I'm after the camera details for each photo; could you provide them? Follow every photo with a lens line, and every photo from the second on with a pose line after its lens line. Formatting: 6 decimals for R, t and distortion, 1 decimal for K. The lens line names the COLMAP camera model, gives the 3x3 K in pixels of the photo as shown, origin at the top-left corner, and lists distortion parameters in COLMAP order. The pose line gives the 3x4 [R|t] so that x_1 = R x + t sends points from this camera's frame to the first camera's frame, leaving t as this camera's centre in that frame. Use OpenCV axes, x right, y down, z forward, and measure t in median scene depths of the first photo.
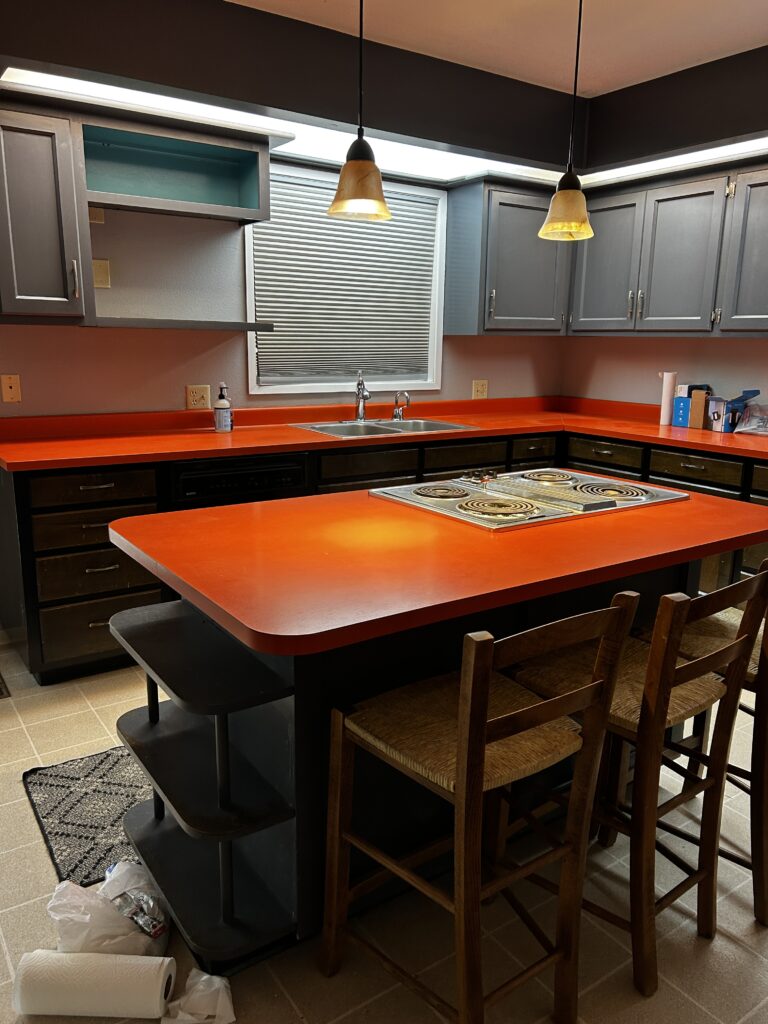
lens RADIAL K [[768.1, 0, 383.3], [0, 768.1, 516.4], [0, 0, 1]] dist [0.014776, -0.006067]
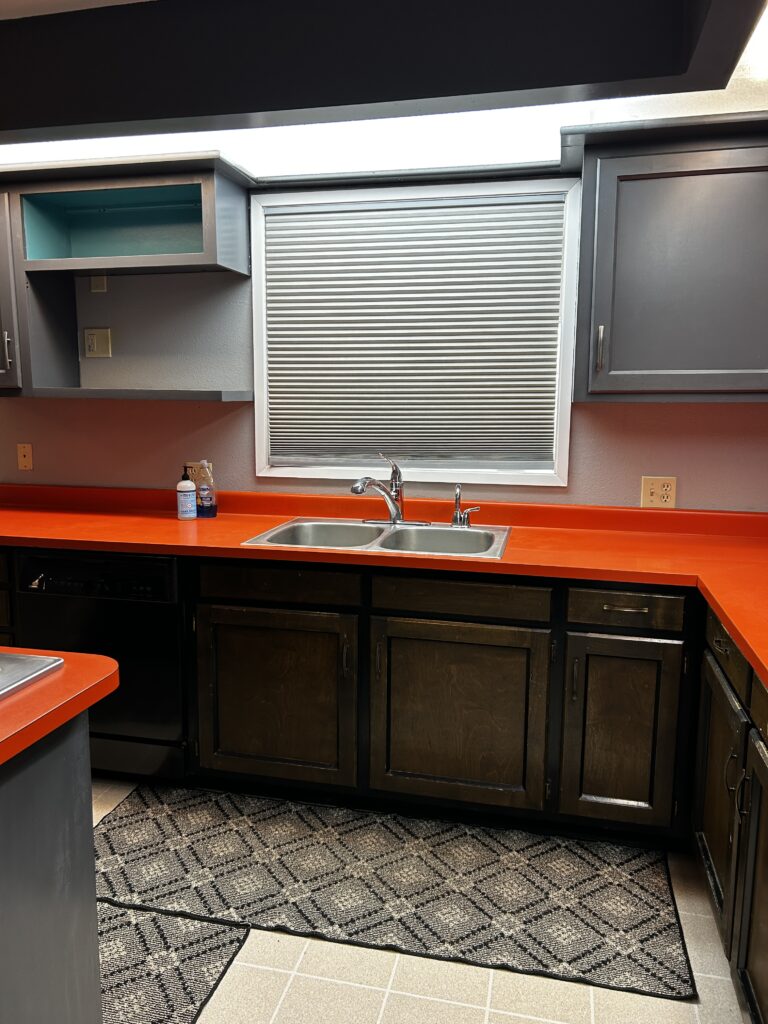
lens RADIAL K [[768.1, 0, 384.8], [0, 768.1, 505.7], [0, 0, 1]] dist [0.014776, -0.006067]
pose [[0.672956, 0.094023, -0.733683, 0.490189], [-0.161184, 0.986692, -0.021397, -0.125481], [0.721907, 0.132657, 0.679155, 0.521739]]
